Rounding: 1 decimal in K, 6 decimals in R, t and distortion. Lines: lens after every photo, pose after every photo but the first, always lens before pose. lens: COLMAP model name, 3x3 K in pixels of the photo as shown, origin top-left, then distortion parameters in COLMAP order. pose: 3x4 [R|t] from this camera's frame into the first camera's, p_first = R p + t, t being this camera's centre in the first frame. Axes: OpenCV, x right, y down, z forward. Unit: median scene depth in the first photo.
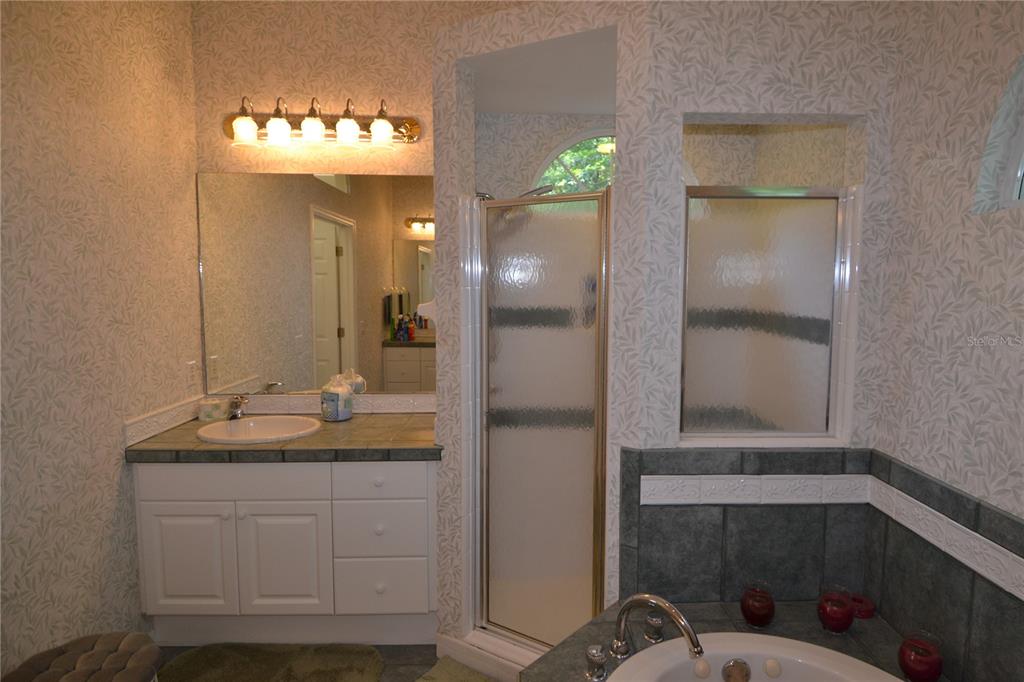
lens RADIAL K [[551.1, 0, 542.9], [0, 551.1, 327.5], [0, 0, 1]] dist [0.020550, -0.026455]
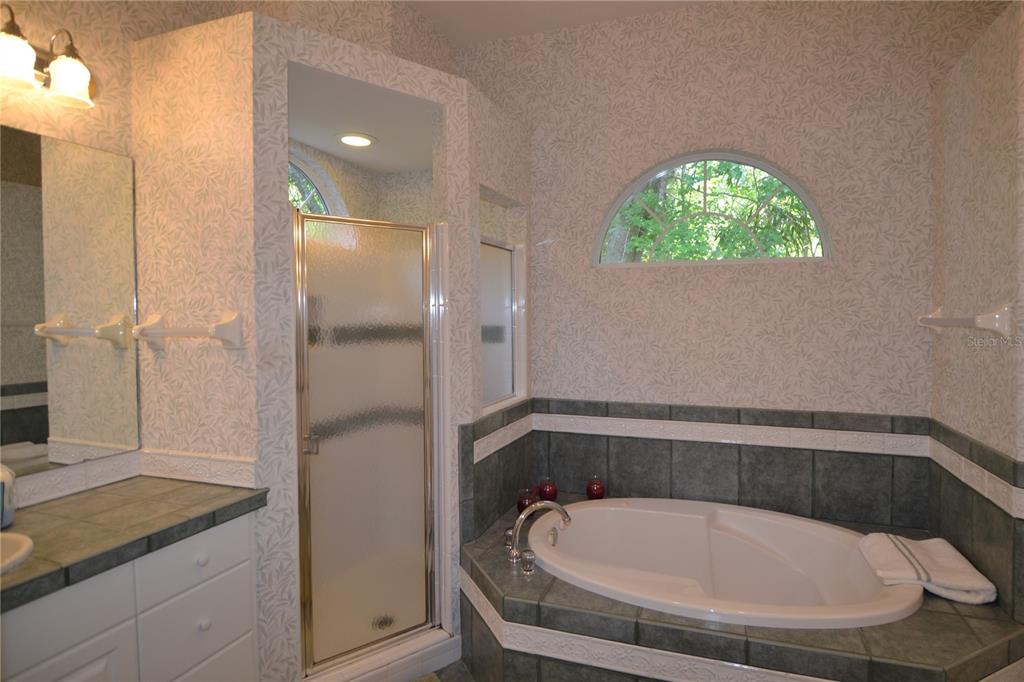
lens RADIAL K [[551.1, 0, 542.9], [0, 551.1, 327.5], [0, 0, 1]] dist [0.020550, -0.026455]
pose [[0.359317, -0.028718, 0.932774, -1.005310], [0.084910, 0.996387, -0.002032, 0.006918], [-0.929345, 0.079932, 0.360457, 0.336271]]
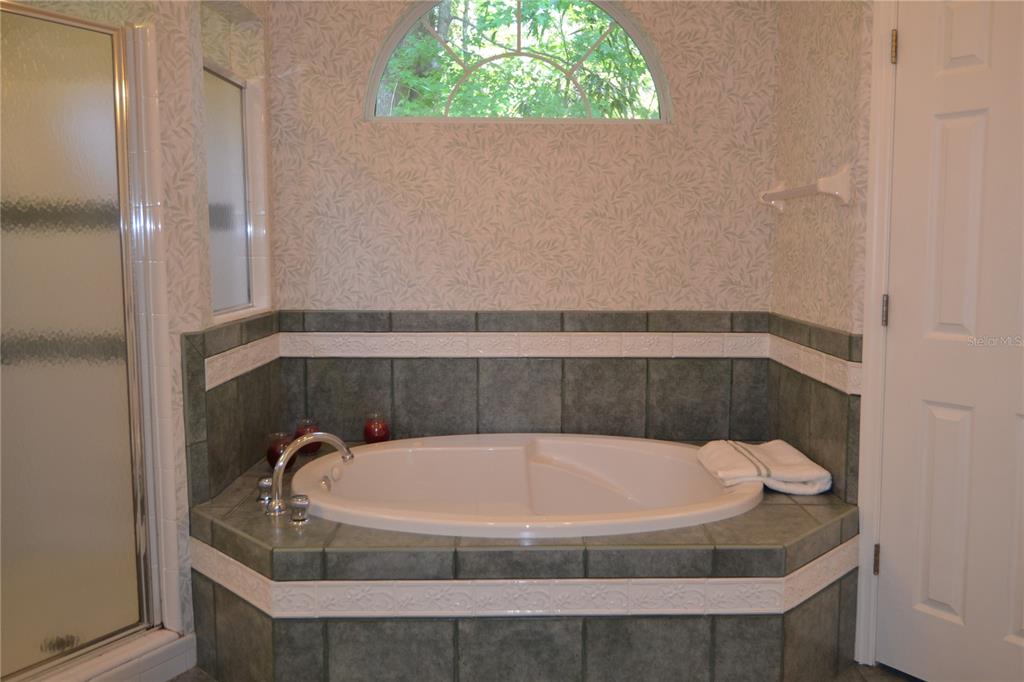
lens RADIAL K [[827.0, 0, 542.5], [0, 827.0, 322.3], [0, 0, 1]] dist [0.037026, -0.092621]
pose [[0.017832, -0.101260, 0.994700, -1.172297], [0.080885, 0.991744, 0.099508, 0.115656], [-0.996564, 0.078682, 0.025876, 0.400456]]
